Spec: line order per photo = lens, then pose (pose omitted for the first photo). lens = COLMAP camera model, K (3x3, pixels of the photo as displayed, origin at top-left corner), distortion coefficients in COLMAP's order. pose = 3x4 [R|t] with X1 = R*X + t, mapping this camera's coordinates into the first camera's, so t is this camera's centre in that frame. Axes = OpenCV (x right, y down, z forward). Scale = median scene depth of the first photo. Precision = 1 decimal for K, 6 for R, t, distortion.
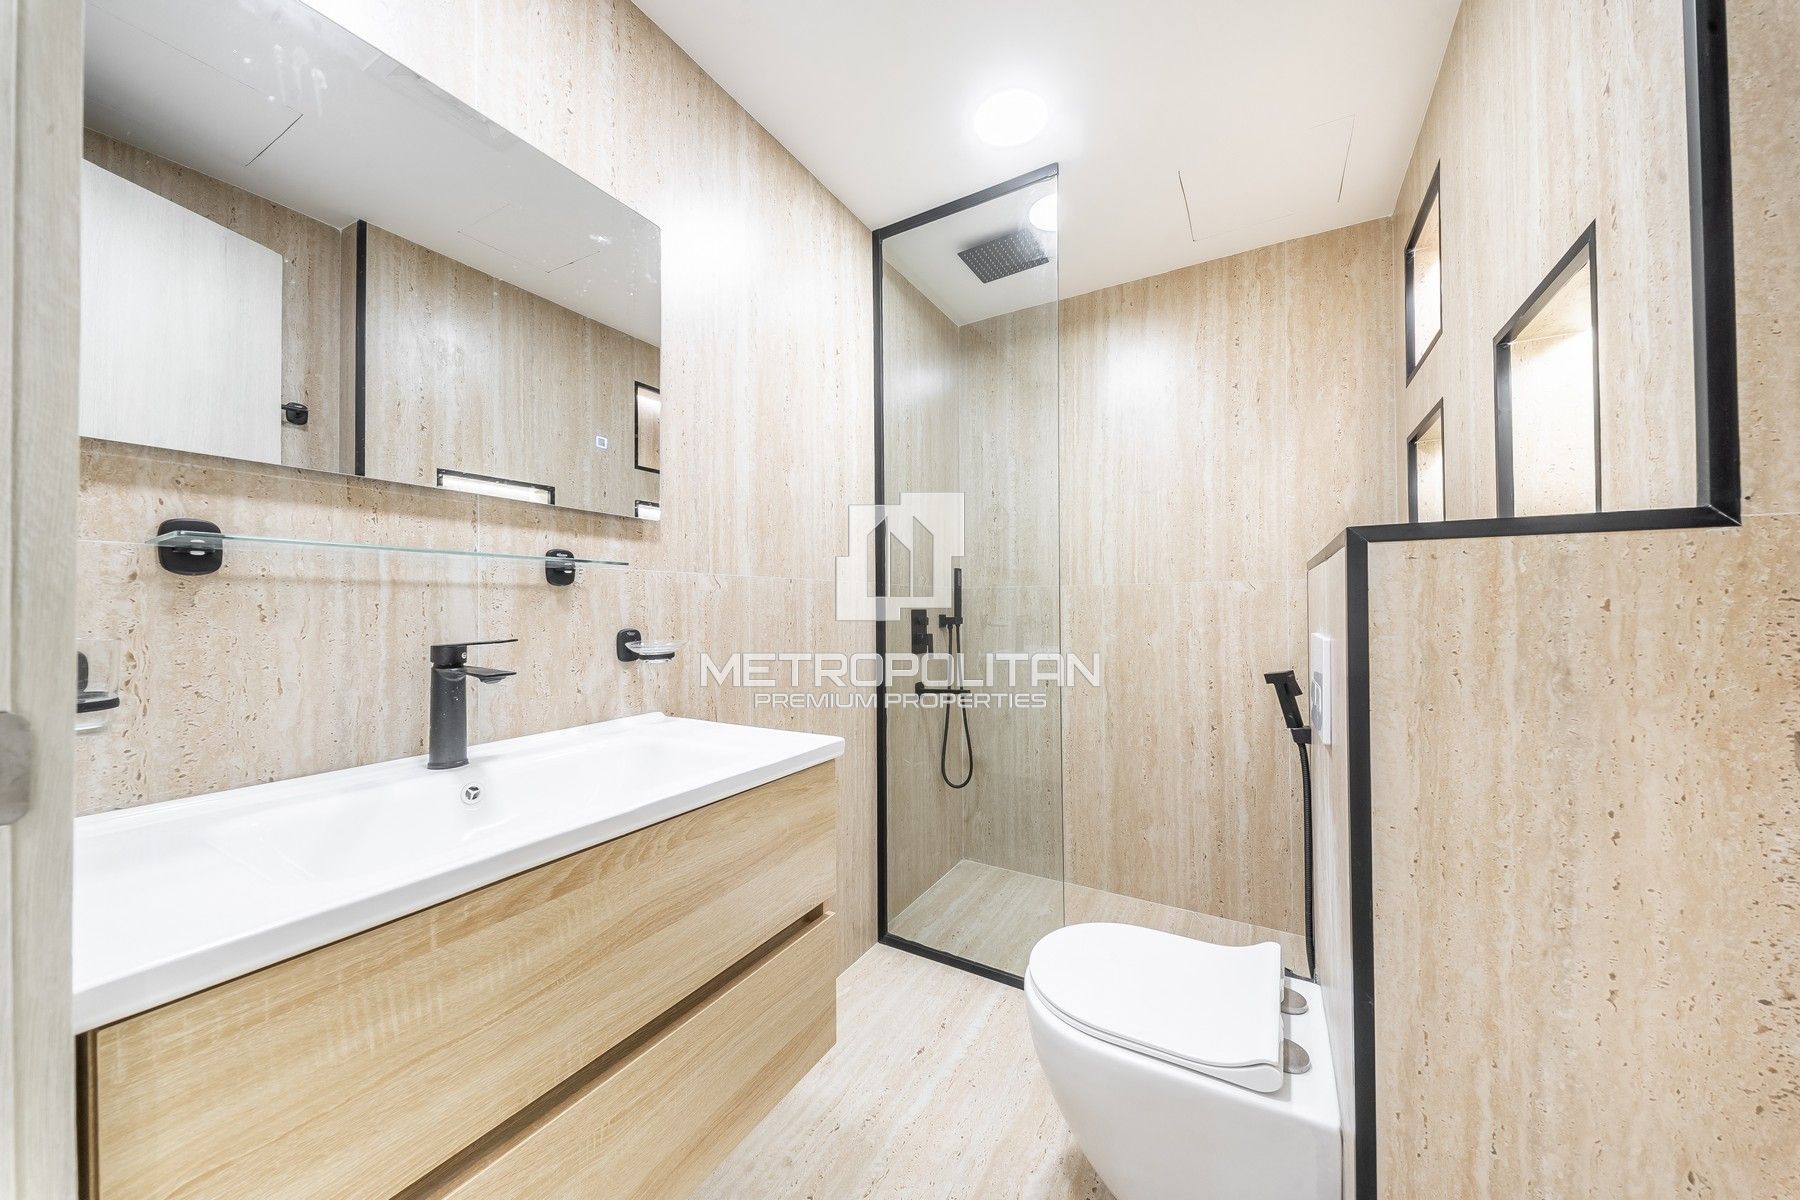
lens RADIAL K [[619.2, 0, 898.1], [0, 619.2, 598.7], [0, 0, 1]] dist [0.020214, -0.008691]
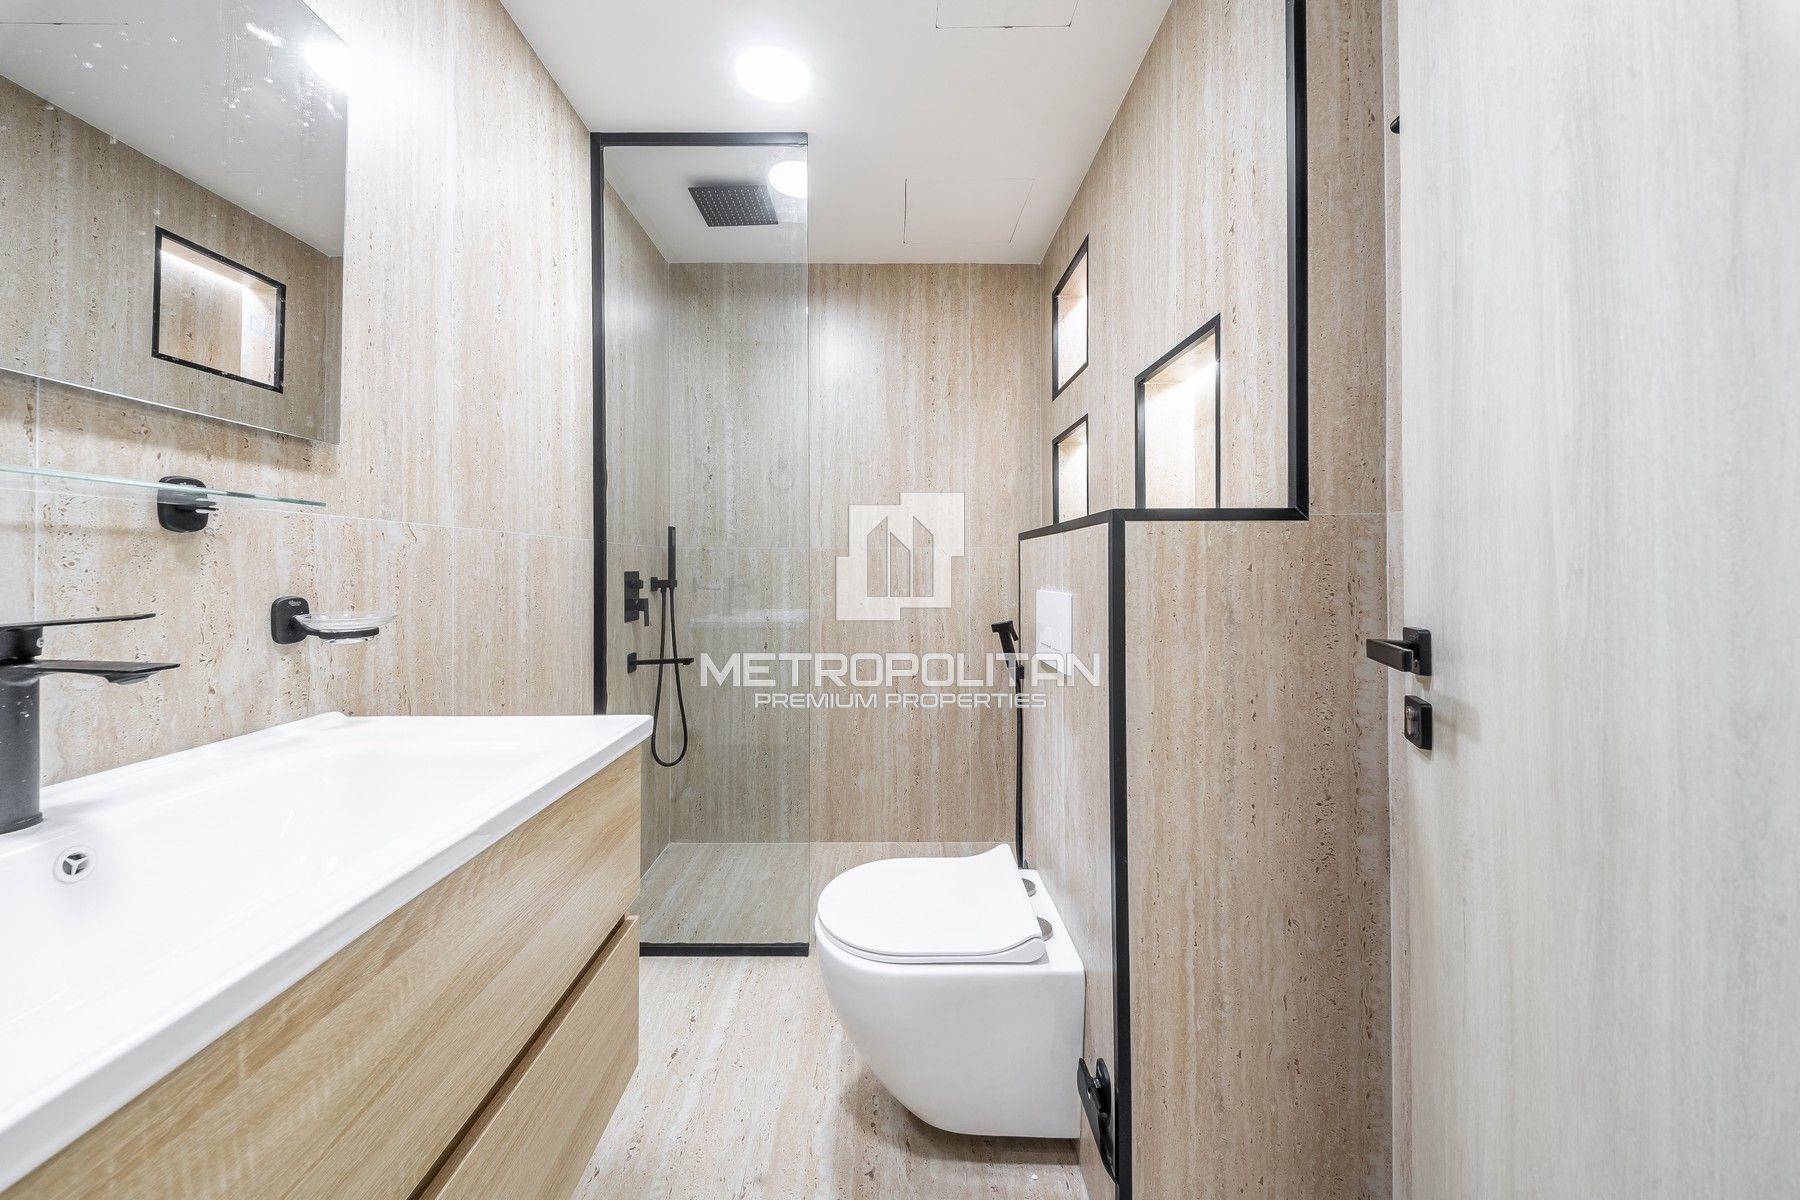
lens RADIAL K [[632.5, 0, 900.4], [0, 632.5, 561.0], [0, 0, 1]] dist [0.025117, -0.010561]
pose [[0.865498, 0.010533, 0.500801, -0.201045], [-0.010142, 0.999942, -0.003505, 0.003945], [-0.500810, -0.002046, 0.865555, 0.031182]]
